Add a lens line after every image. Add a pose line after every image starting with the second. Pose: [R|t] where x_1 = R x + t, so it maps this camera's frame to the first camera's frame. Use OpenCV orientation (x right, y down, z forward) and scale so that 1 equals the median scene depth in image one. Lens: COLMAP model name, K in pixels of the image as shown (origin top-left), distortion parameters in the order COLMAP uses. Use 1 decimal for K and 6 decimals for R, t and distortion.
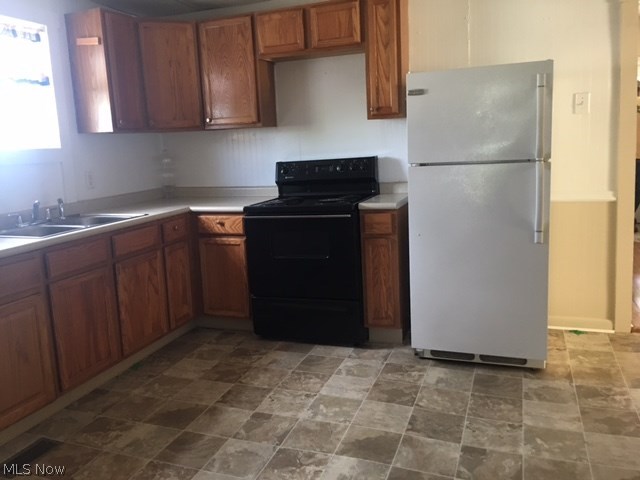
lens RADIAL K [[546.6, 0, 304.9], [0, 546.6, 228.5], [0, 0, 1]] dist [0.087258, -0.136338]
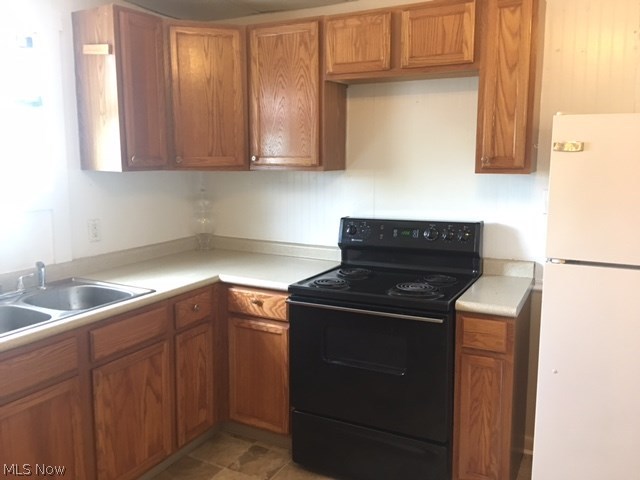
lens RADIAL K [[544.9, 0, 317.2], [0, 544.9, 233.6], [0, 0, 1]] dist [0.088613, -0.142739]
pose [[0.991486, 0.066902, -0.111712, -0.000265], [-0.068296, 0.997627, -0.008699, -0.104797], [0.110865, 0.016255, 0.993703, 0.300198]]
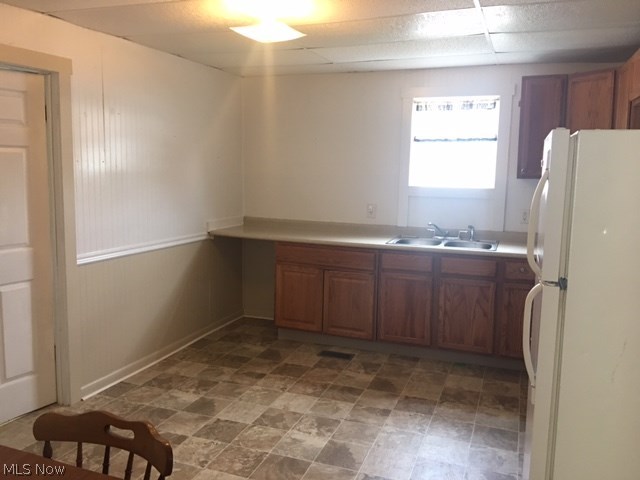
lens RADIAL K [[544.9, 0, 317.2], [0, 544.9, 233.6], [0, 0, 1]] dist [0.088613, -0.142739]
pose [[0.001164, 0.176007, -0.984388, 0.838980], [-0.167180, 0.970569, 0.173339, -0.194510], [0.985926, 0.164368, 0.030554, 0.563763]]
